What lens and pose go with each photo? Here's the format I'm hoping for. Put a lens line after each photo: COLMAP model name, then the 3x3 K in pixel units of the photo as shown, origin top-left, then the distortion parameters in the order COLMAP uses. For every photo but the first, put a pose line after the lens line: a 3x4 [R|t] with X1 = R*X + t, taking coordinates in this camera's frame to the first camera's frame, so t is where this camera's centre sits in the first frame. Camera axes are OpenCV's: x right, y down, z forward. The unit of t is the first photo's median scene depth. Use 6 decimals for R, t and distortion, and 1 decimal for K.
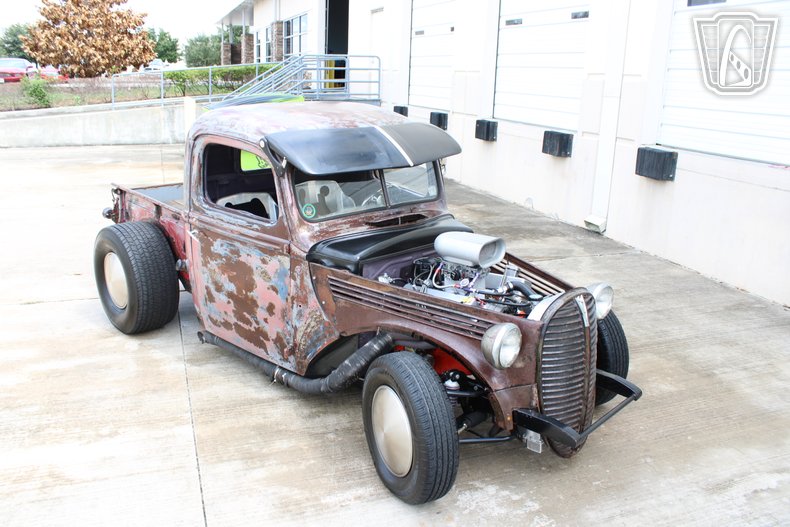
lens RADIAL K [[733.4, 0, 397.7], [0, 733.4, 263.3], [0, 0, 1]] dist [-0.173819, 0.181908]
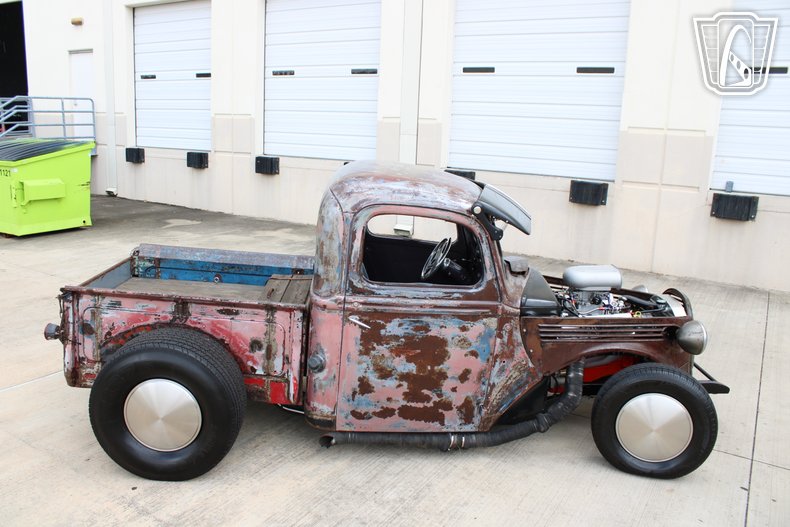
lens RADIAL K [[655.0, 0, 389.8], [0, 655.0, 263.6], [0, 0, 1]] dist [-0.169369, 0.145146]
pose [[0.684747, -0.153948, 0.712335, -0.853158], [0.188692, 0.981555, 0.030747, -0.132734], [-0.703929, 0.113358, 0.701166, 0.444446]]
